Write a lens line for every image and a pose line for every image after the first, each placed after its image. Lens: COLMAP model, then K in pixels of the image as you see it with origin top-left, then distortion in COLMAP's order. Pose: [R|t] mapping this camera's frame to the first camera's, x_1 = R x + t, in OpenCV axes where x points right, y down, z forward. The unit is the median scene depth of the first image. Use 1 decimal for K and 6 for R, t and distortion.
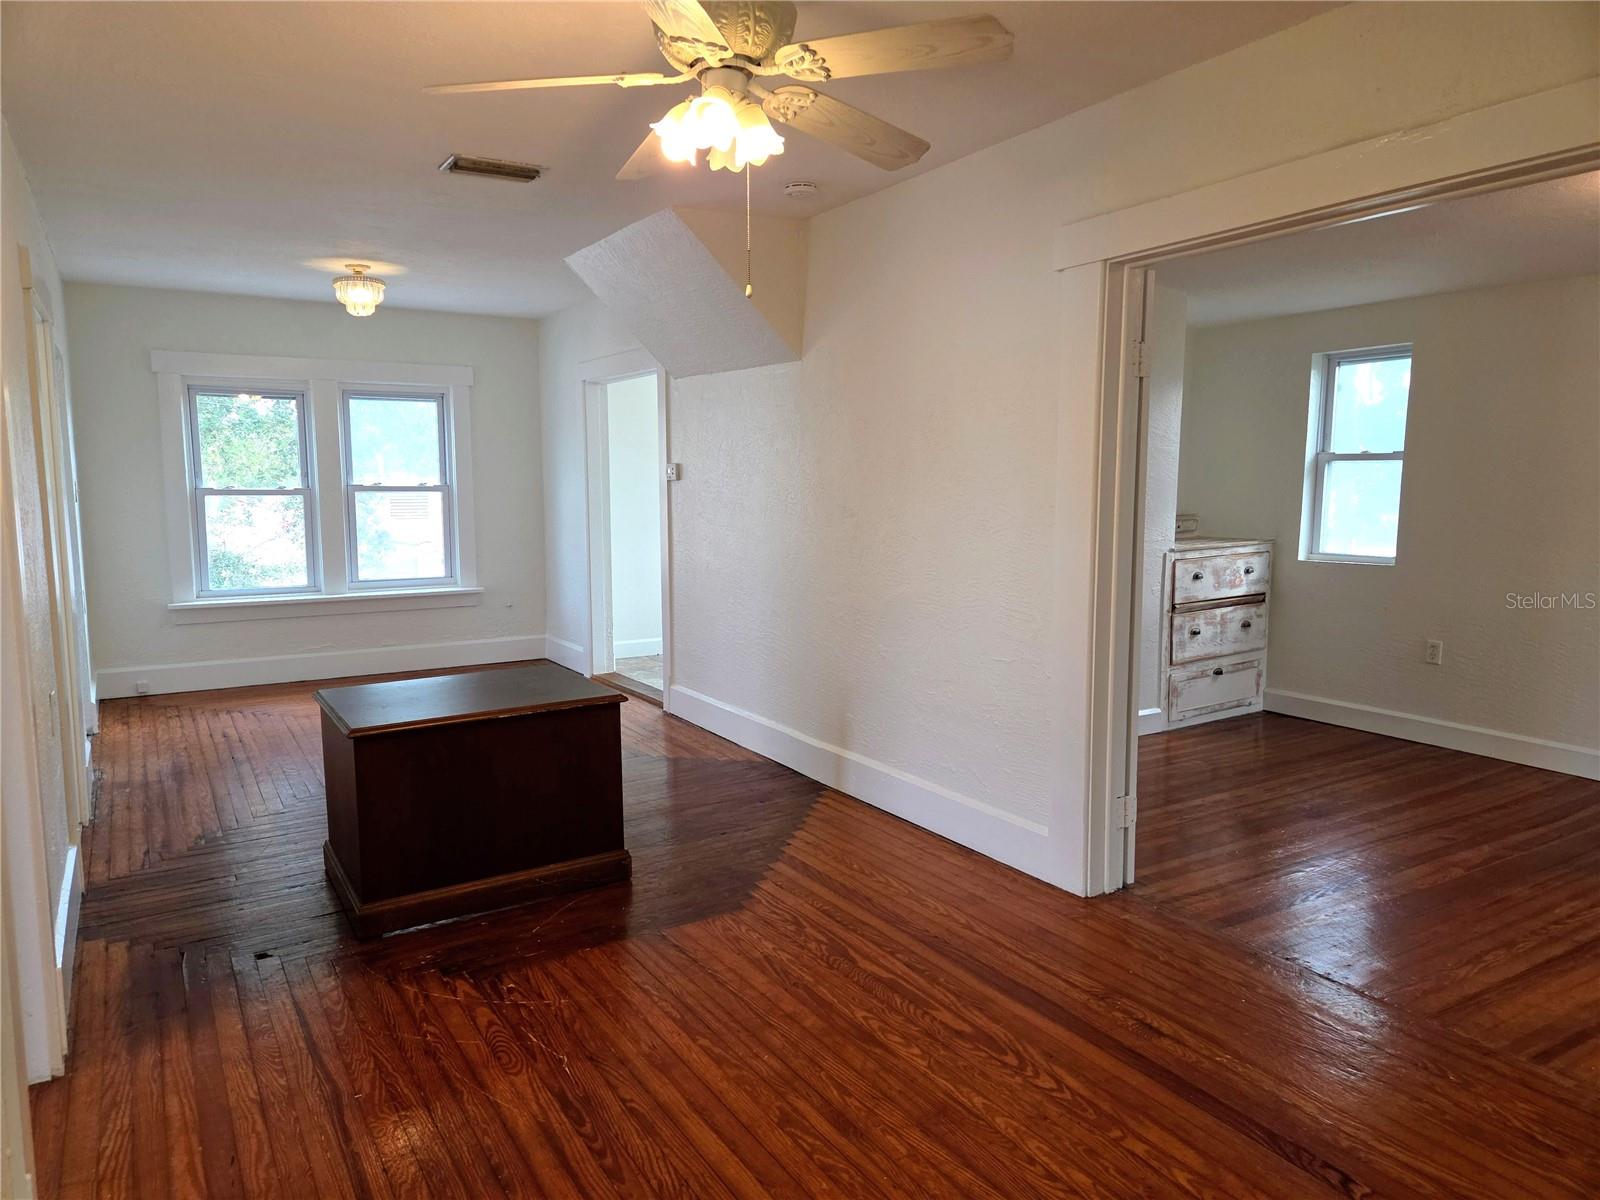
lens RADIAL K [[1067.4, 0, 799.1], [0, 1067.4, 593.3], [0, 0, 1]] dist [0.075184, -0.066318]
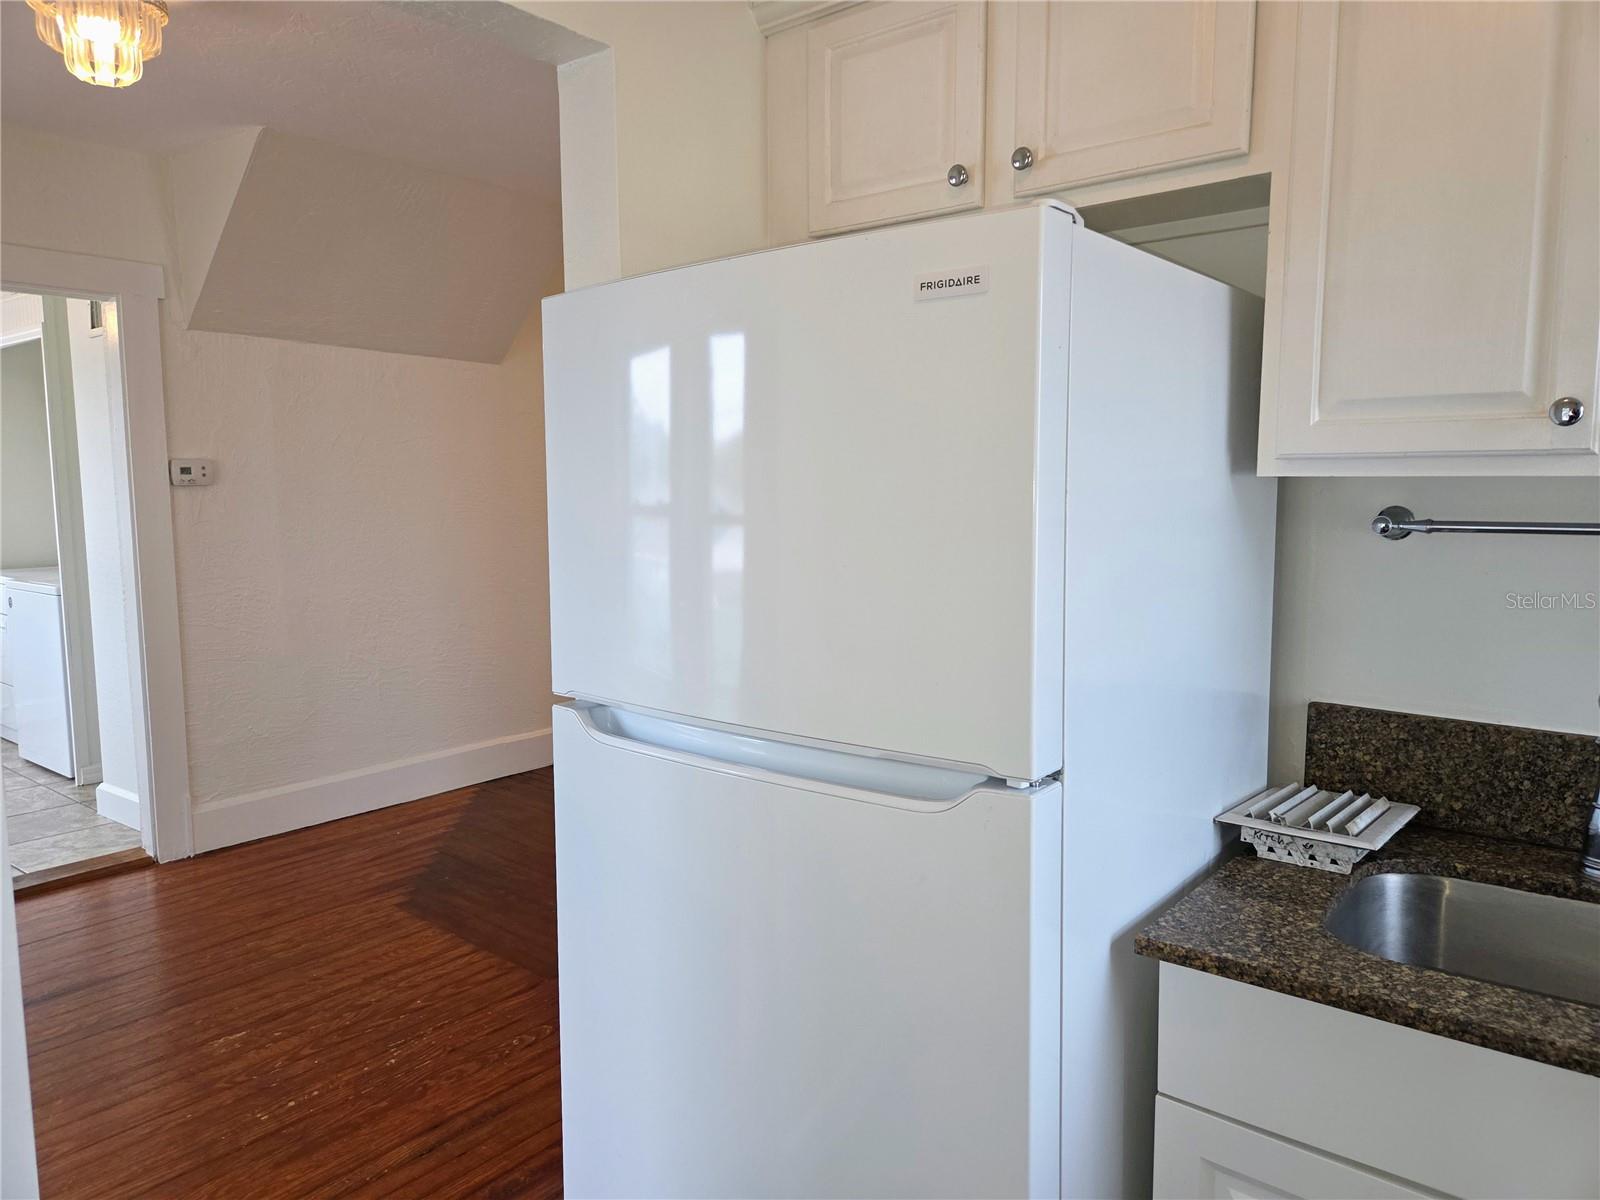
lens RADIAL K [[1074.6, 0, 795.0], [0, 1074.6, 595.2], [0, 0, 1]] dist [0.062611, -0.055375]
pose [[-0.327602, -0.092468, 0.940280, -1.249522], [0.113871, 0.984081, 0.136449, -0.128492], [-0.937929, 0.151772, -0.311857, 1.290188]]
